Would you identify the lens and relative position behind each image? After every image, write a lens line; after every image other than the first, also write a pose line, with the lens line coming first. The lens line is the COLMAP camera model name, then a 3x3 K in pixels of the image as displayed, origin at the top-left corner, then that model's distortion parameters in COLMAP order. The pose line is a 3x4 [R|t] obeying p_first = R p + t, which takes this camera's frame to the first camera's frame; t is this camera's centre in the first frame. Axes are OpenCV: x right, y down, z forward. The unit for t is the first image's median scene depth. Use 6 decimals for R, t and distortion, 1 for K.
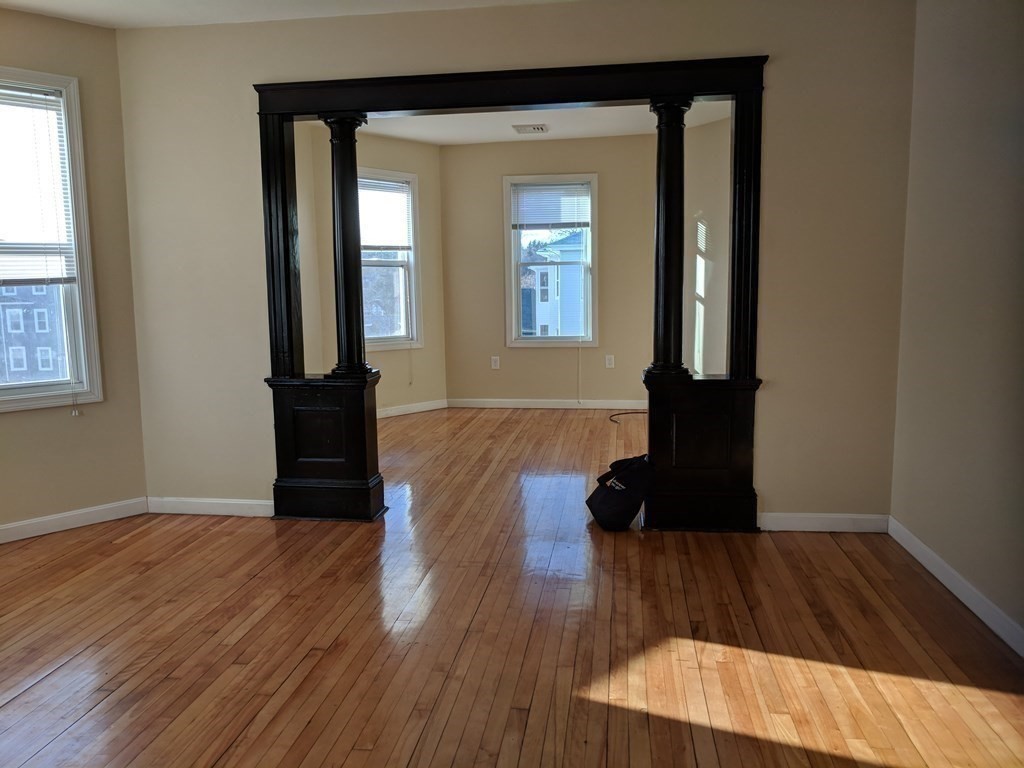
lens RADIAL K [[765.0, 0, 519.6], [0, 765.0, 384.7], [0, 0, 1]] dist [0.001125, 0.002382]
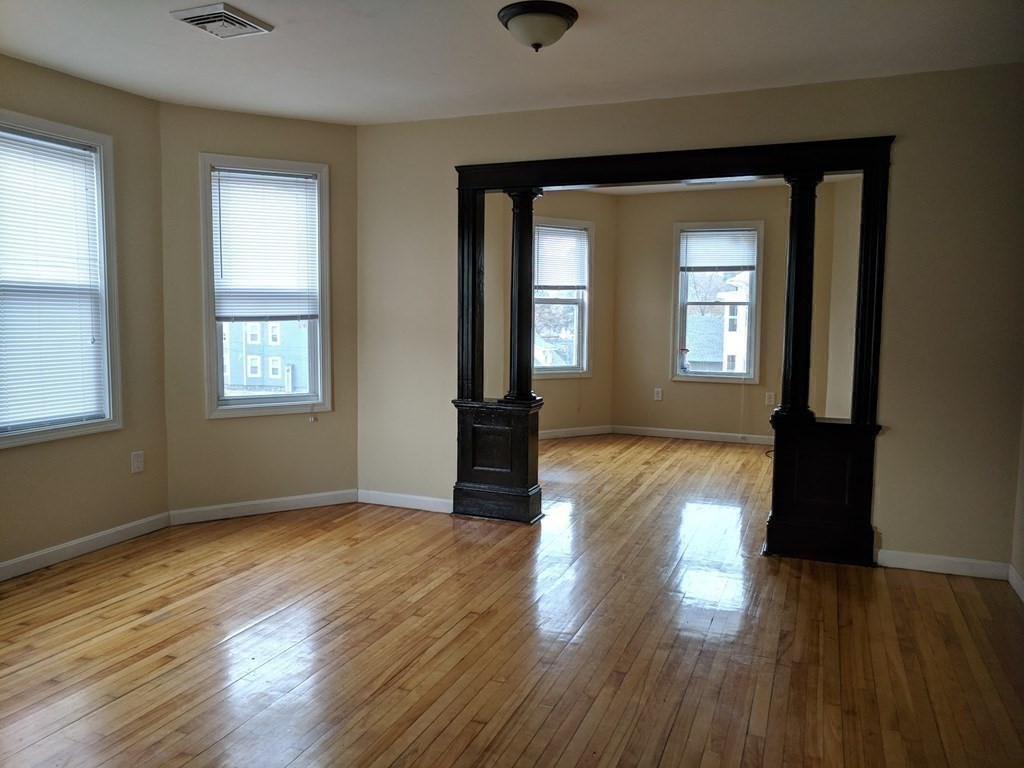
lens RADIAL K [[765.0, 0, 512.5], [0, 765.0, 387.0], [0, 0, 1]] dist [0.001125, 0.002382]
pose [[0.967235, 0.048403, -0.249226, 0.071217], [-0.055390, 0.998242, -0.021095, -0.009612], [0.247767, 0.034209, 0.968215, -0.175181]]
